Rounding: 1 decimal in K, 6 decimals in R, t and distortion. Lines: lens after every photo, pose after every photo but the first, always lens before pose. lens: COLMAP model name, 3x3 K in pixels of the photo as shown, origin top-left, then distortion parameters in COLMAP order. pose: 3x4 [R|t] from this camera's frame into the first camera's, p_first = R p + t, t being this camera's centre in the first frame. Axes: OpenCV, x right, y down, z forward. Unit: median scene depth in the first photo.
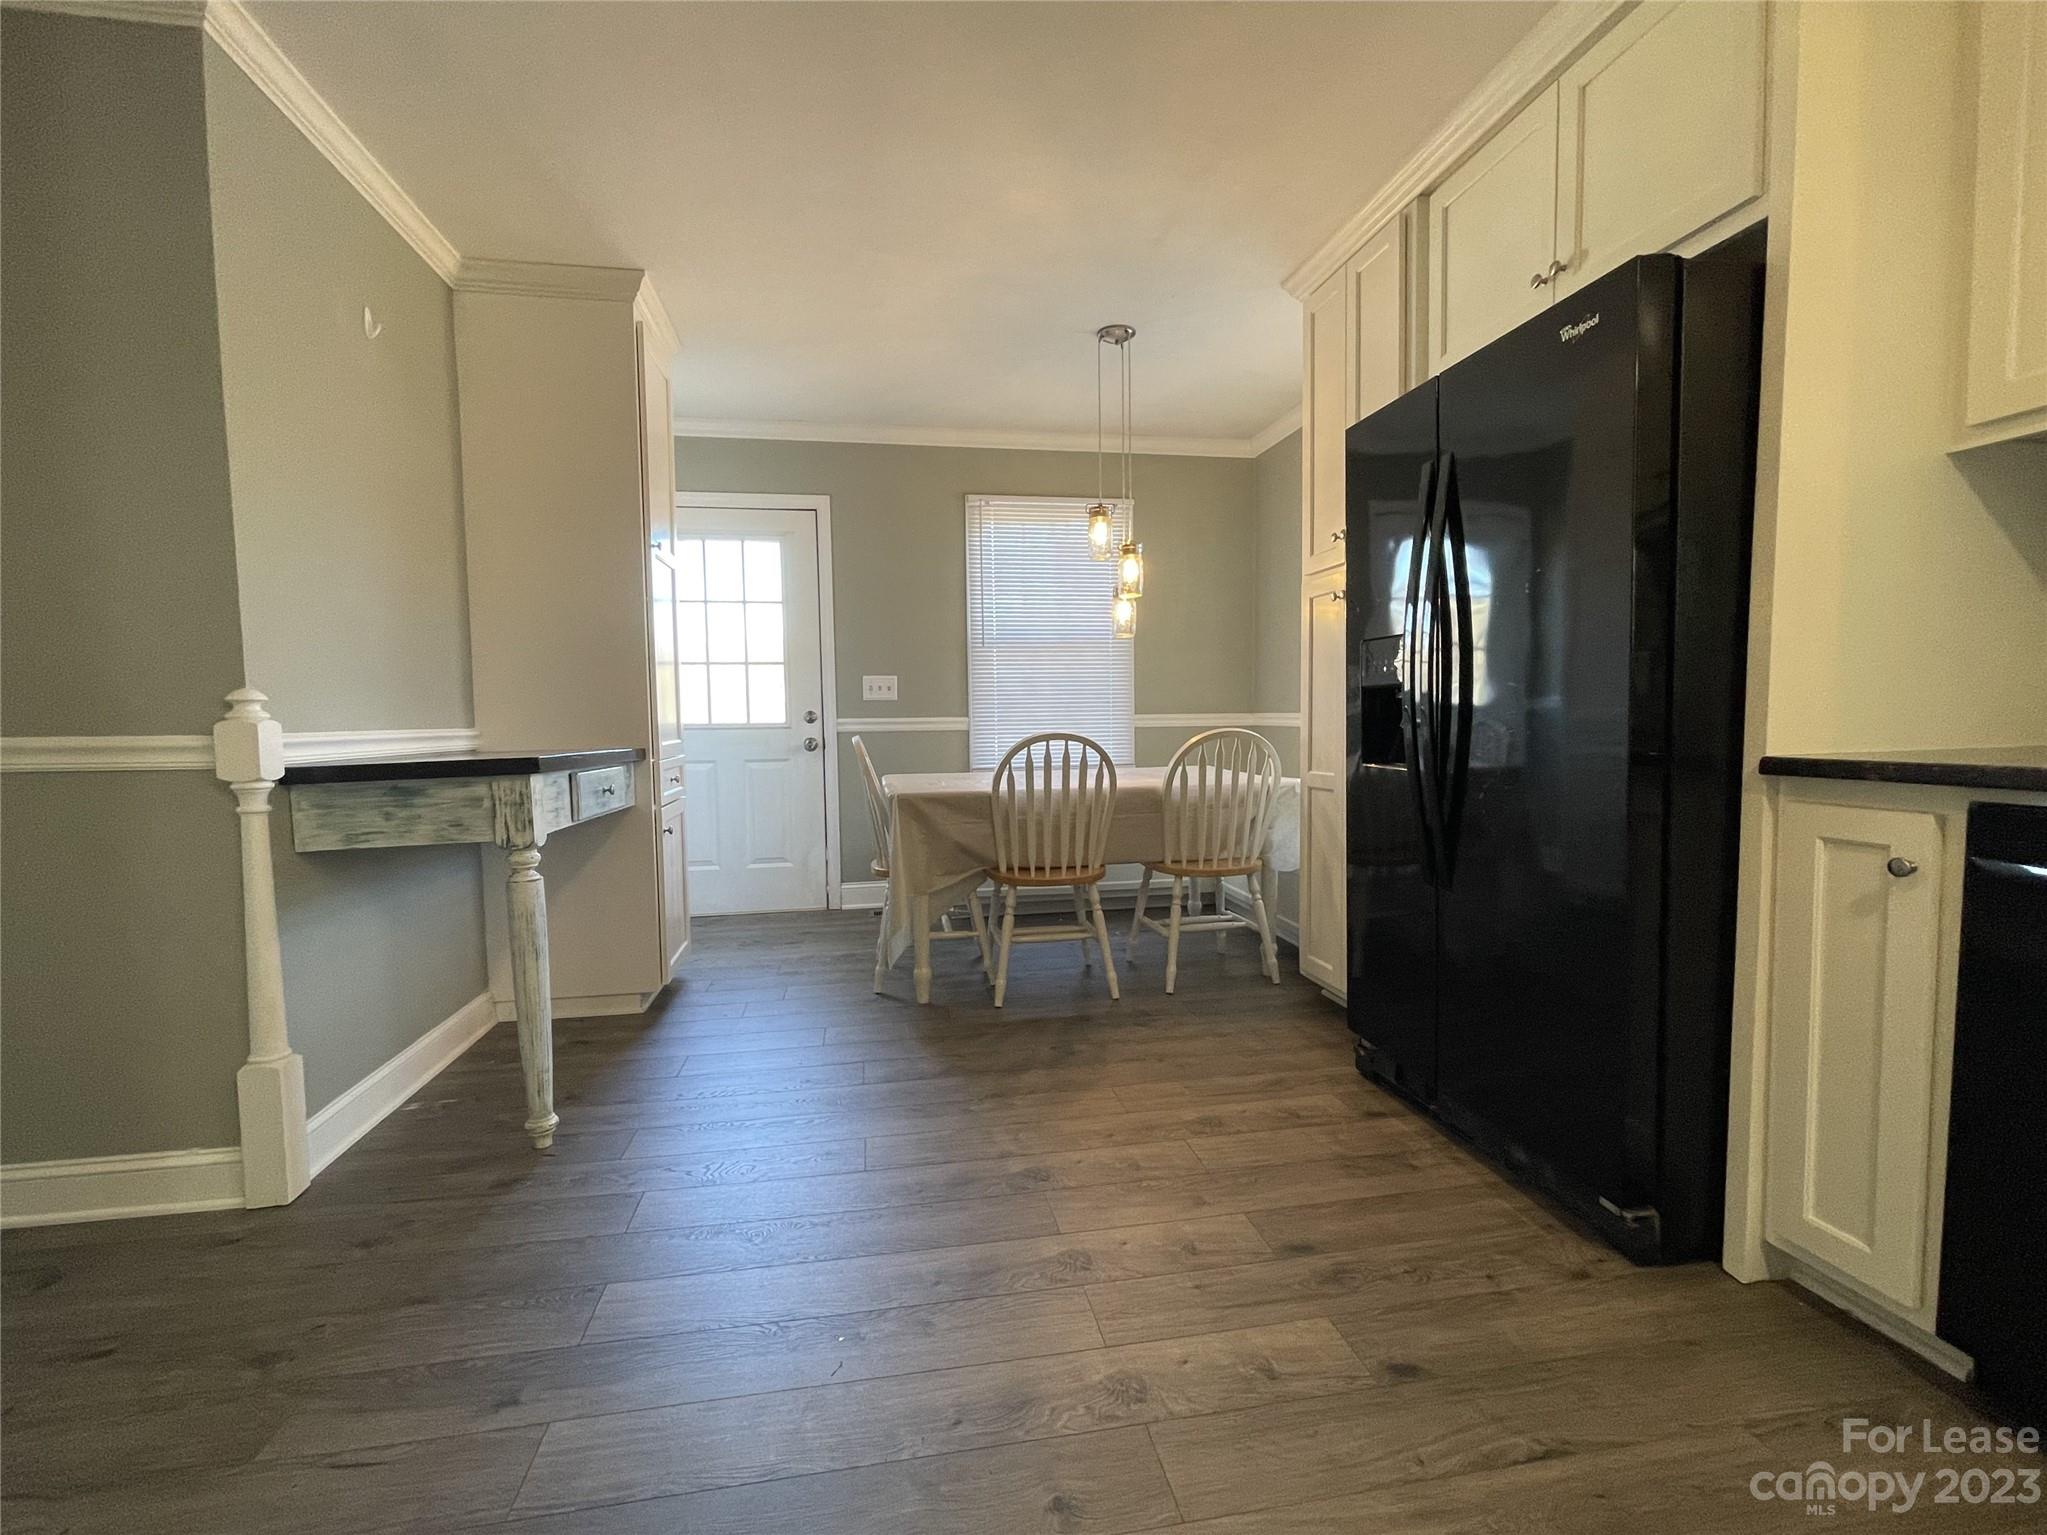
lens RADIAL K [[878.2, 0, 1025.8], [0, 878.2, 771.4], [0, 0, 1]] dist [-0.007826, 0.004287]
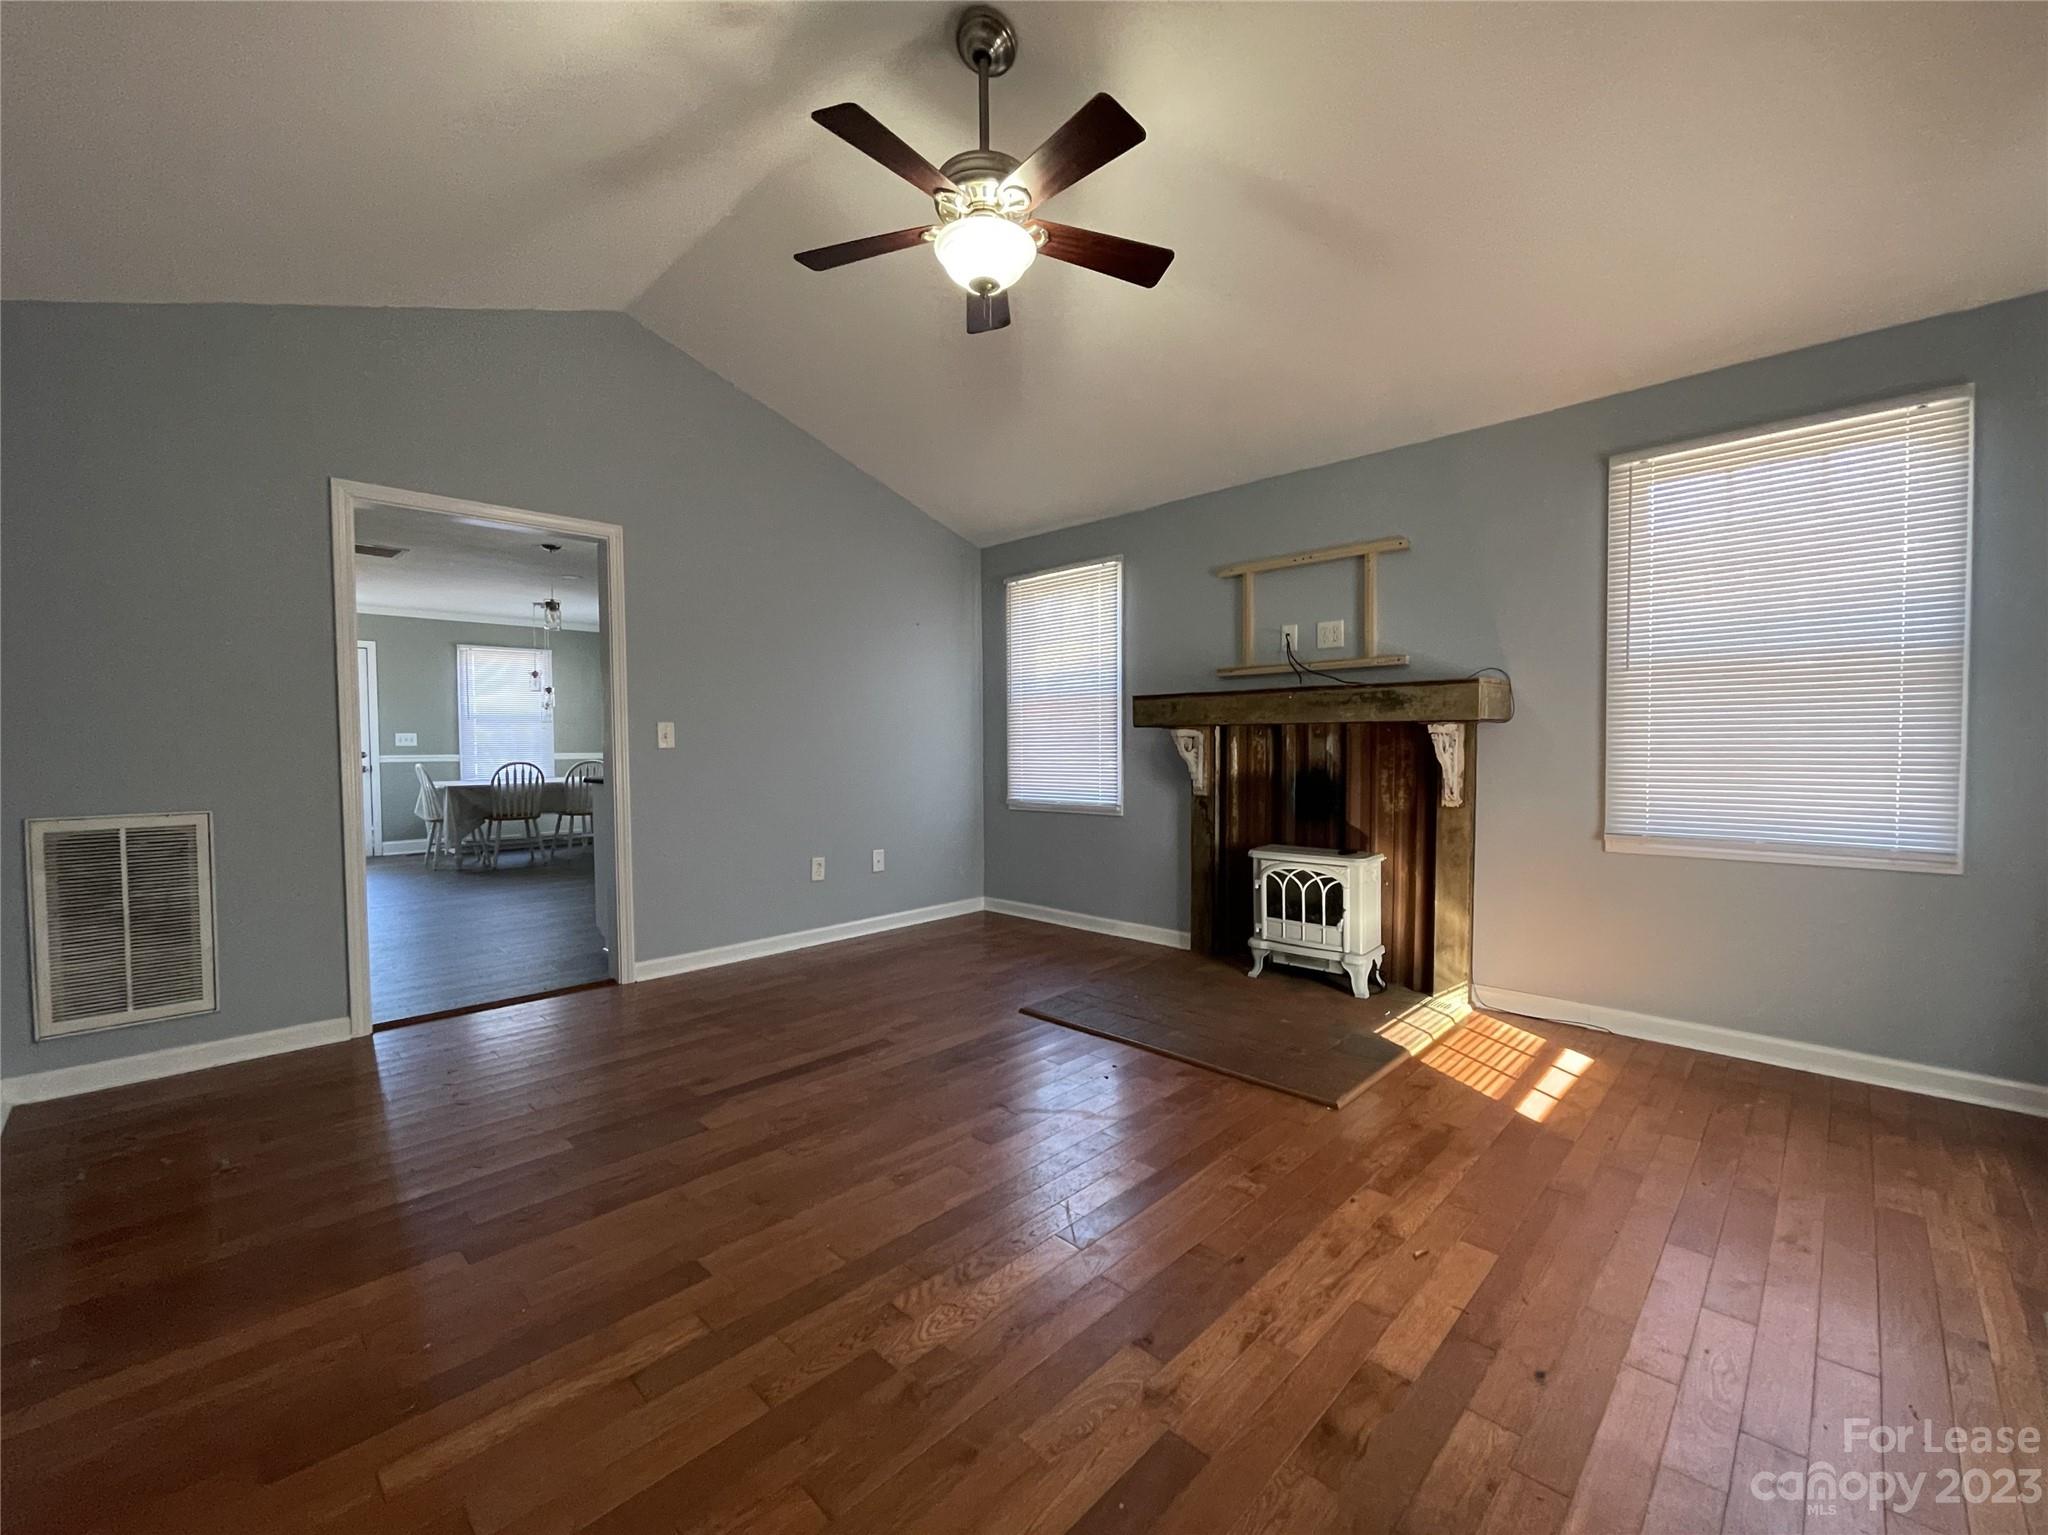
lens RADIAL K [[829.6, 0, 1009.8], [0, 829.6, 776.0], [0, 0, 1]] dist [-0.000682, -0.000027]
pose [[0.820721, -0.015407, 0.571122, -0.122962], [0.030707, 0.999381, -0.017167, 0.059517], [-0.570504, 0.031626, 0.820686, -1.311013]]
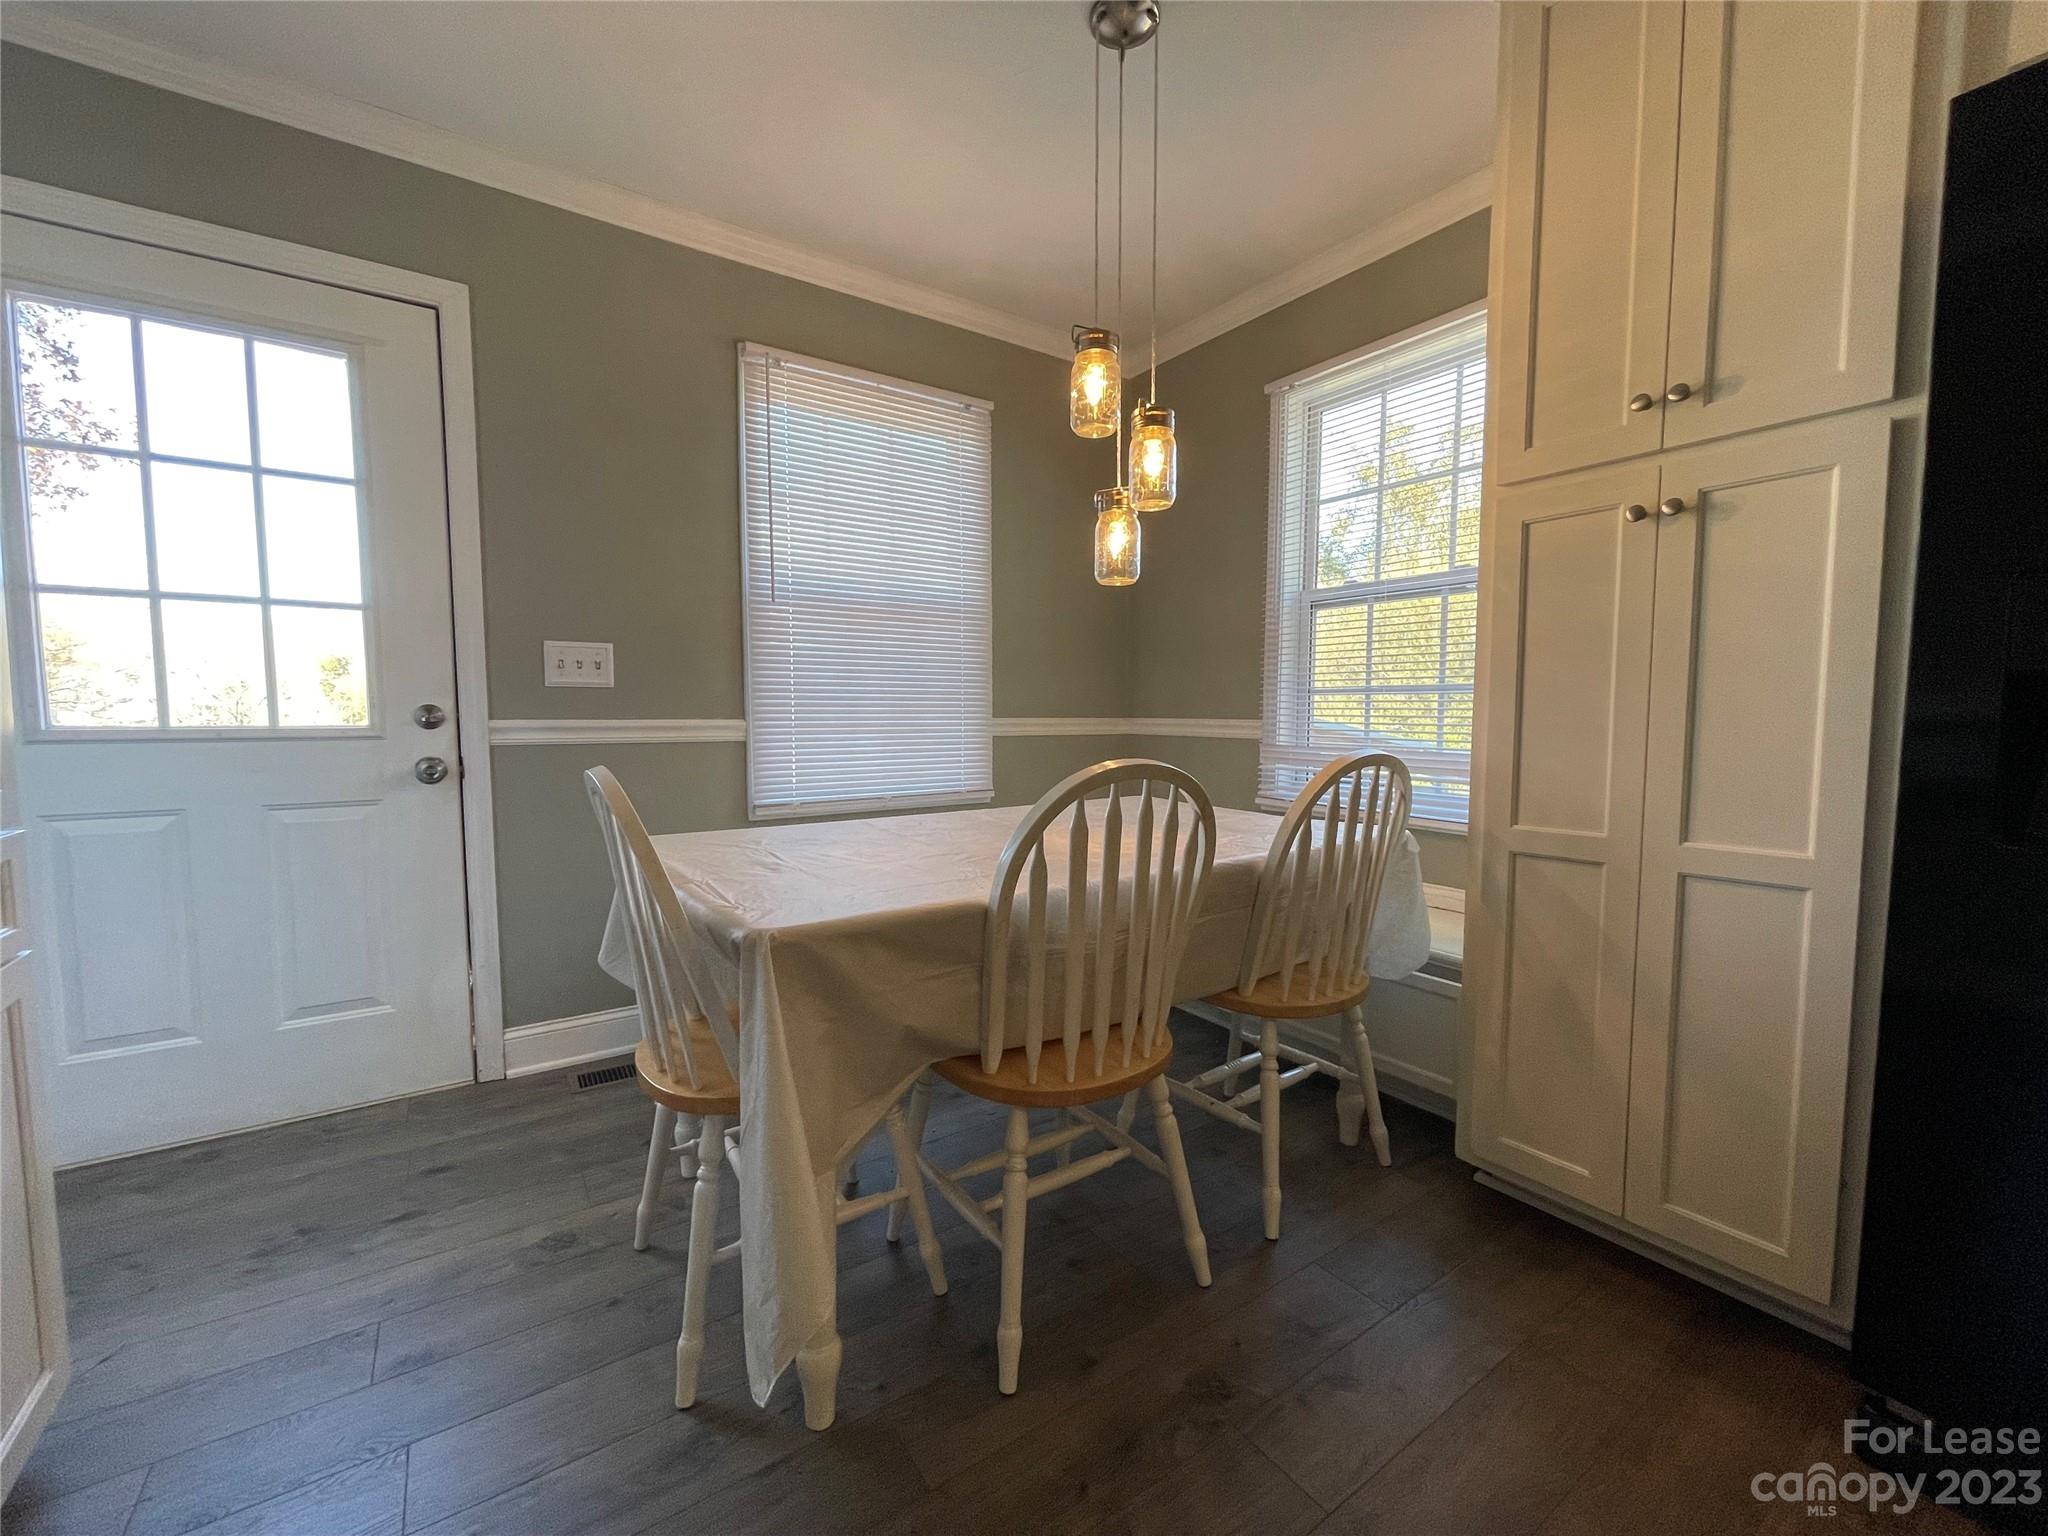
lens RADIAL K [[829.6, 0, 1029.7], [0, 829.6, 770.6], [0, 0, 1]] dist [-0.000682, -0.000027]
pose [[0.913120, -0.016336, 0.407364, -0.126639], [0.015307, 0.999866, 0.005786, -0.028601], [-0.407404, 0.000953, 0.913248, 0.428148]]
